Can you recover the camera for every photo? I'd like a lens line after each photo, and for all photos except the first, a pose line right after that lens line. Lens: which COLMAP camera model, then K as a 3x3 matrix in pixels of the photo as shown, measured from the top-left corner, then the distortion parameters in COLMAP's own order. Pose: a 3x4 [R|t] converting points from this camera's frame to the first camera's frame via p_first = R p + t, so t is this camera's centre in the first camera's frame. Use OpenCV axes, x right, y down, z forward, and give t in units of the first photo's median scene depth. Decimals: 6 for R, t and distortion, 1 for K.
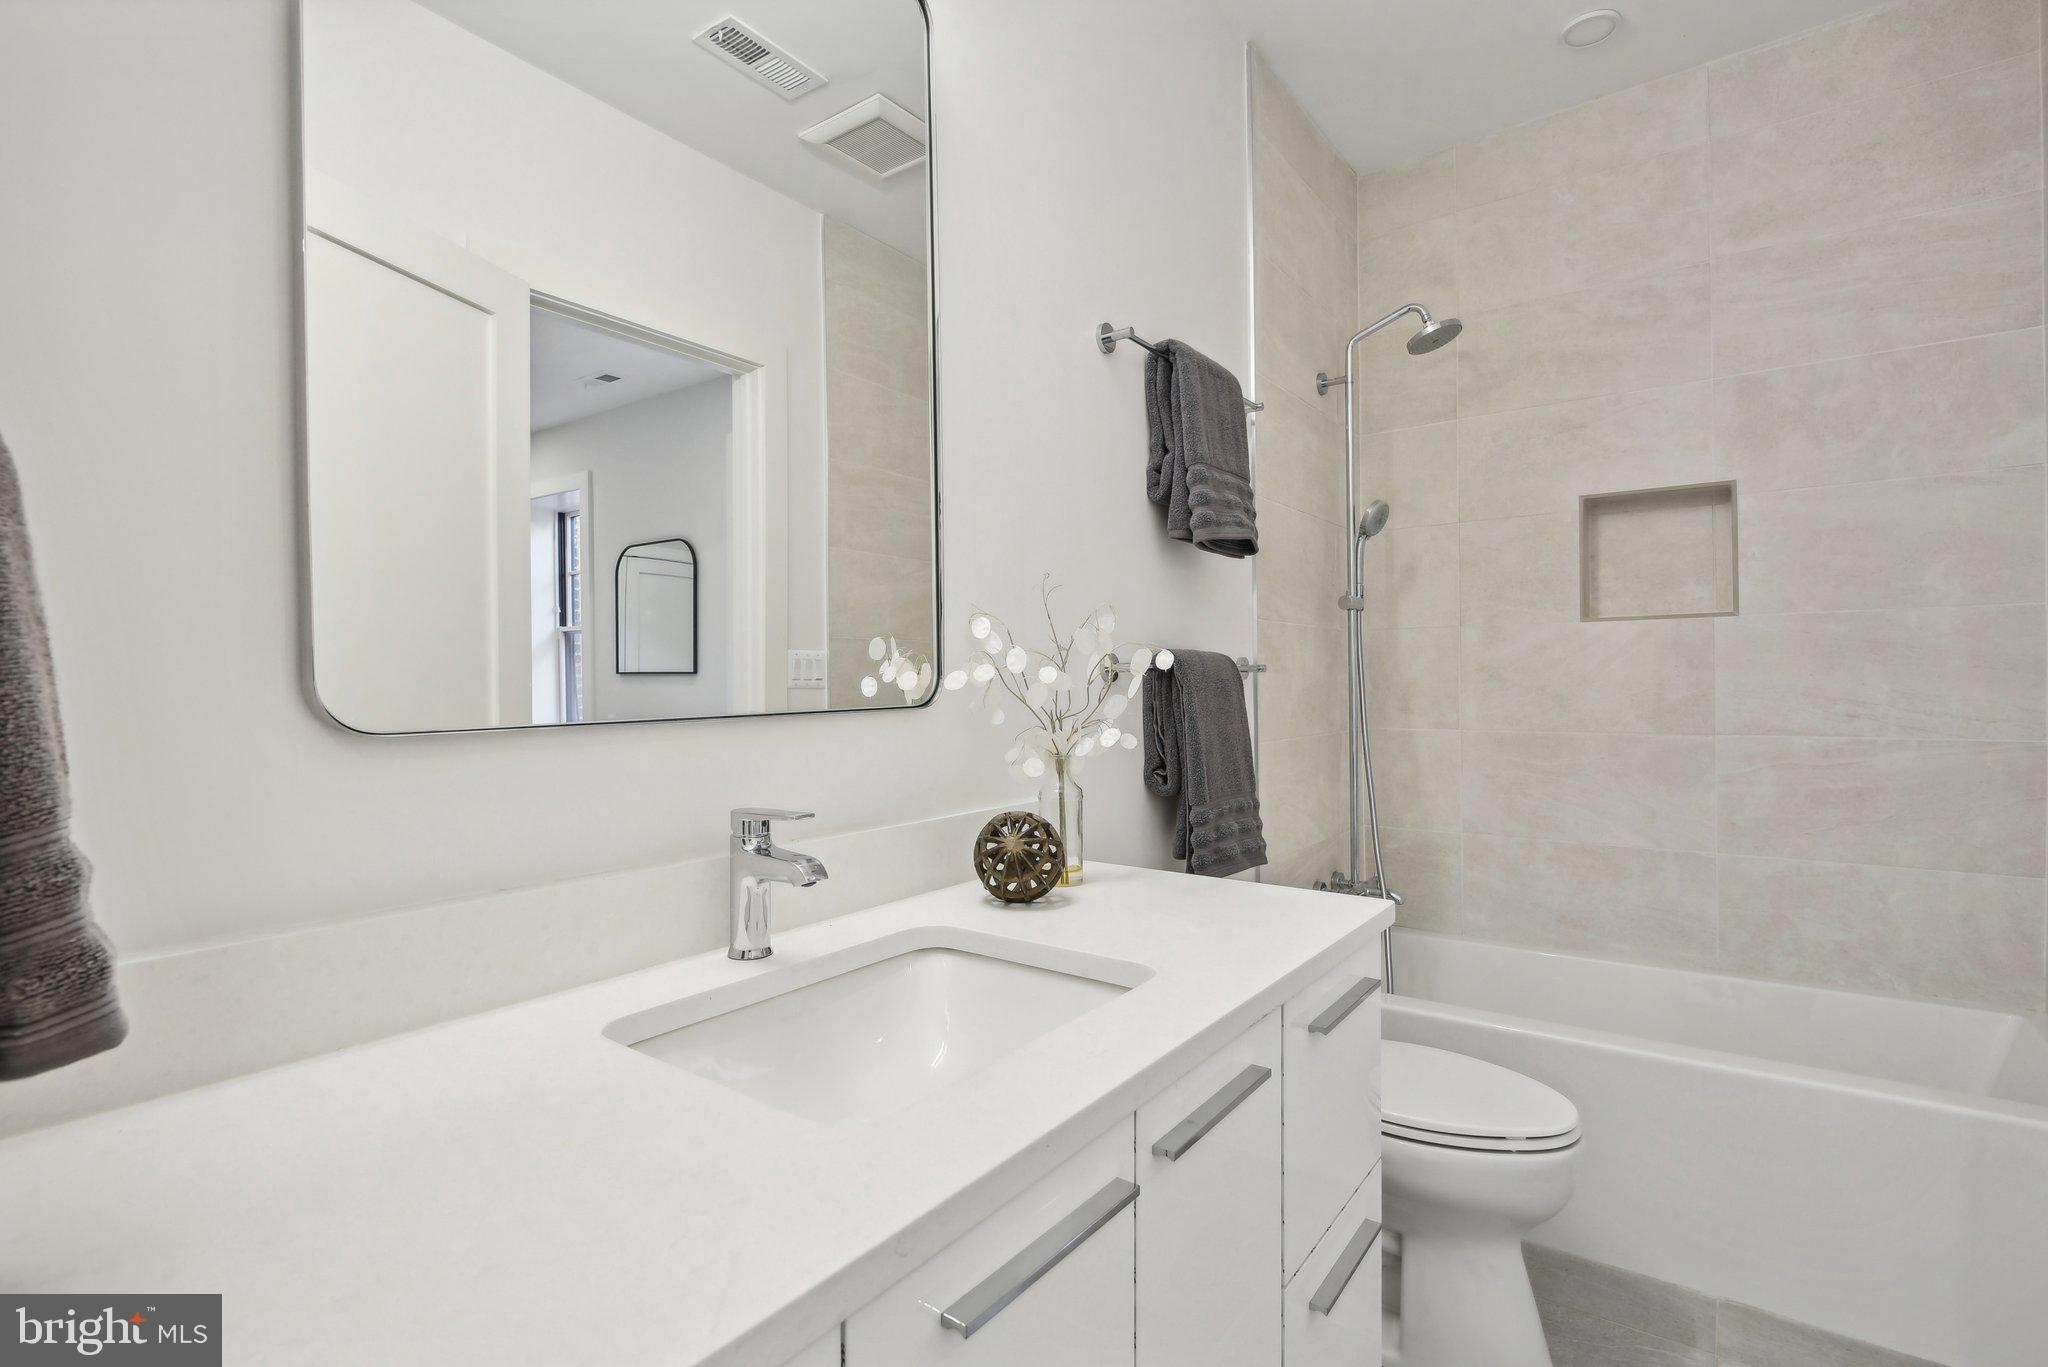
lens RADIAL K [[954.9, 0, 1024.0], [0, 954.9, 683.5], [0, 0, 1]] dist [0.001540, 0.000037]
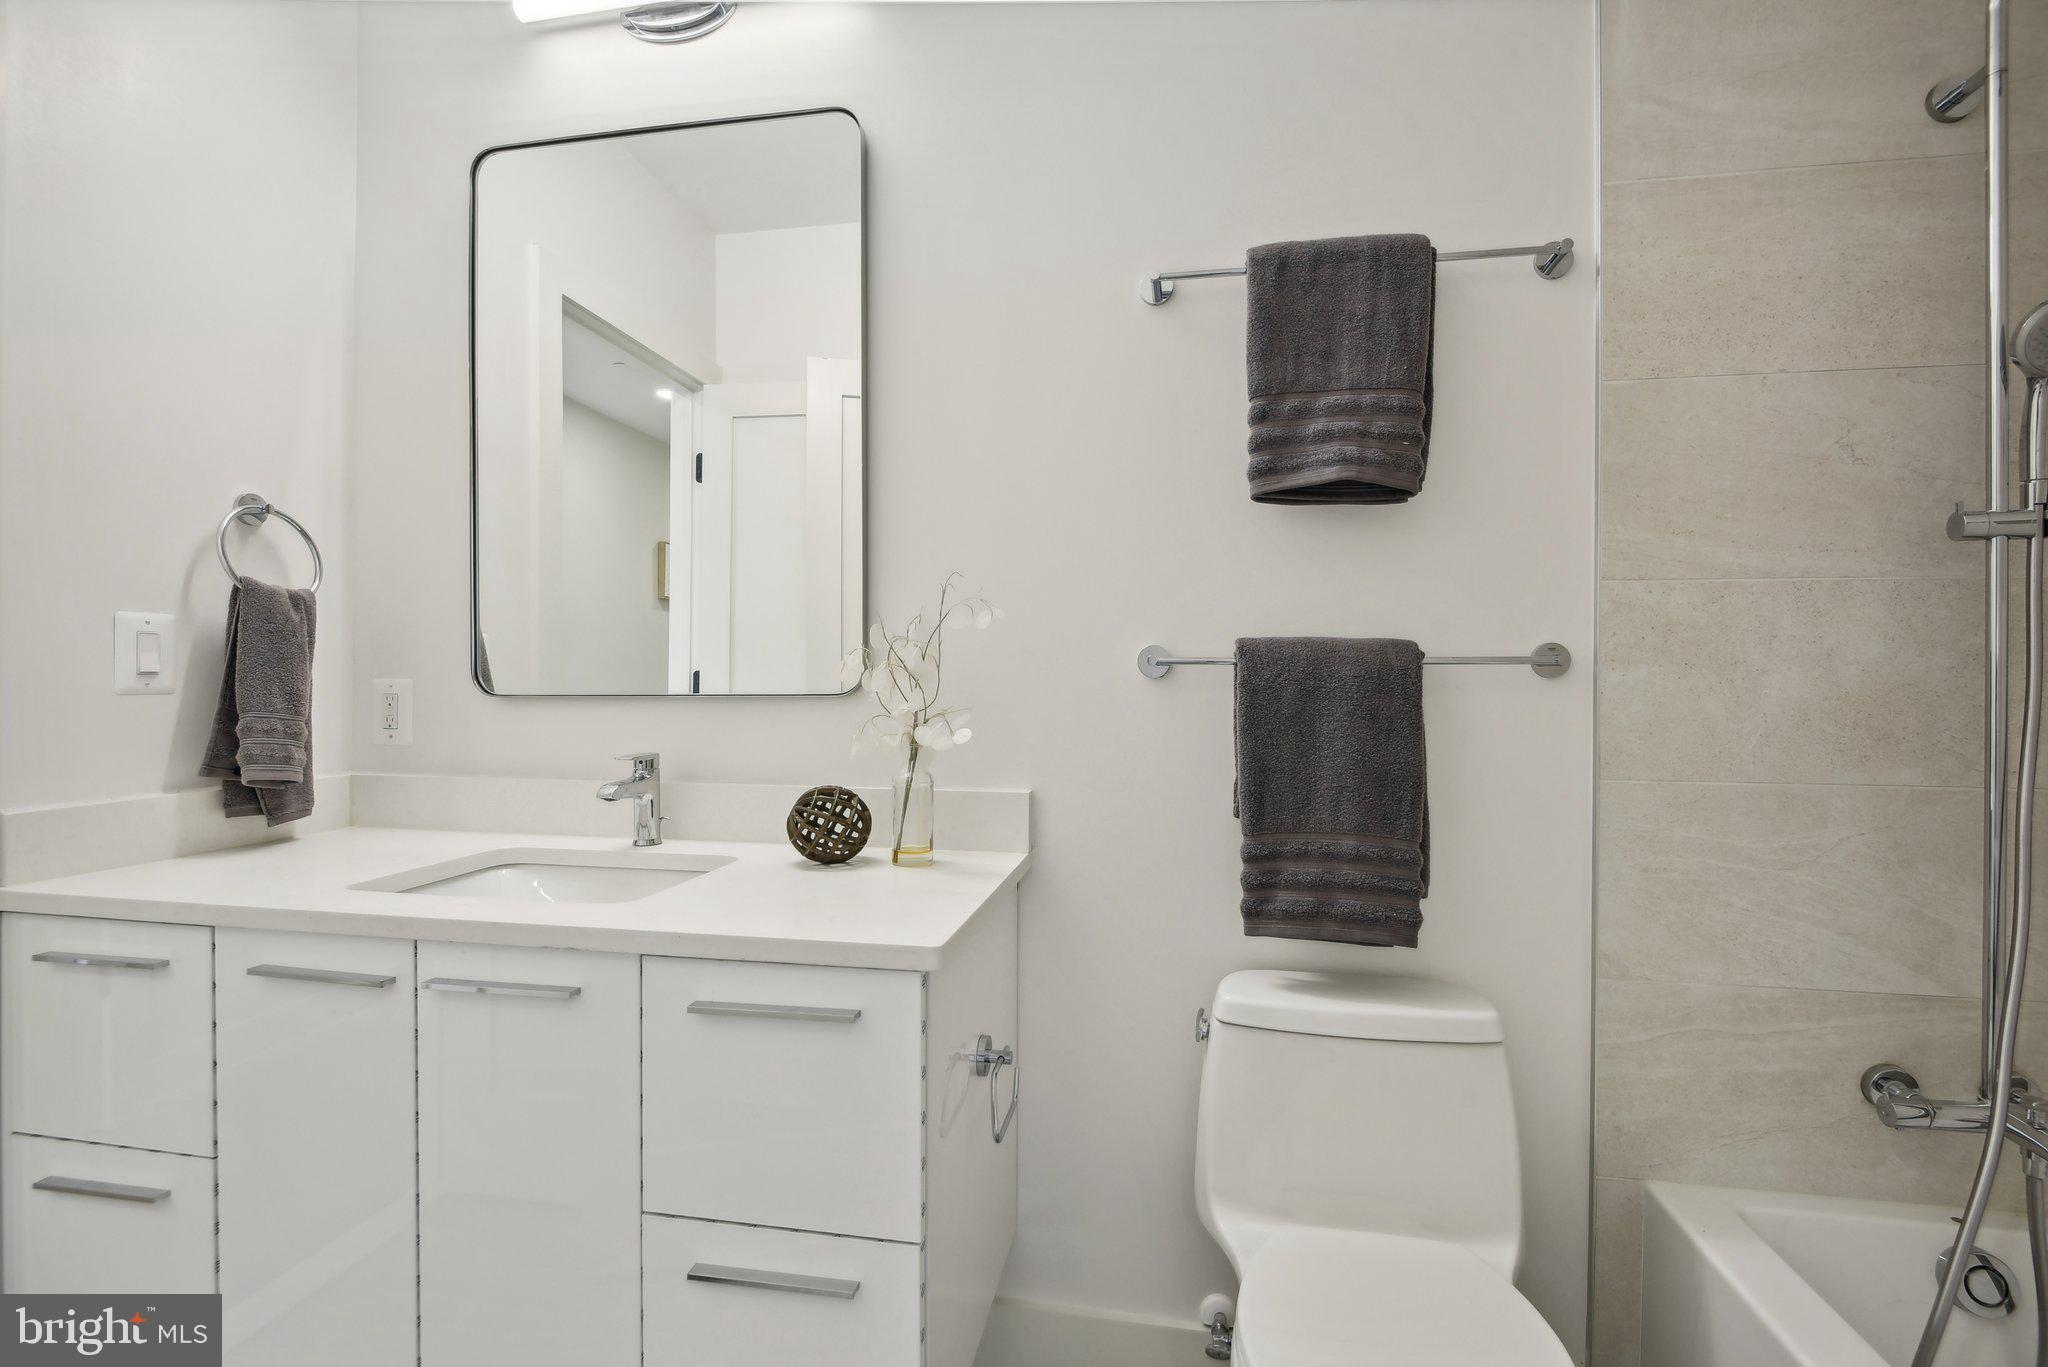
lens RADIAL K [[954.9, 0, 1024.0], [0, 954.9, 683.5], [0, 0, 1]] dist [0.001540, 0.000037]
pose [[0.464279, 0.019078, -0.885484, 0.774805], [-0.010248, 0.999817, 0.016168, -0.008719], [0.885630, 0.001568, 0.464389, 0.466763]]
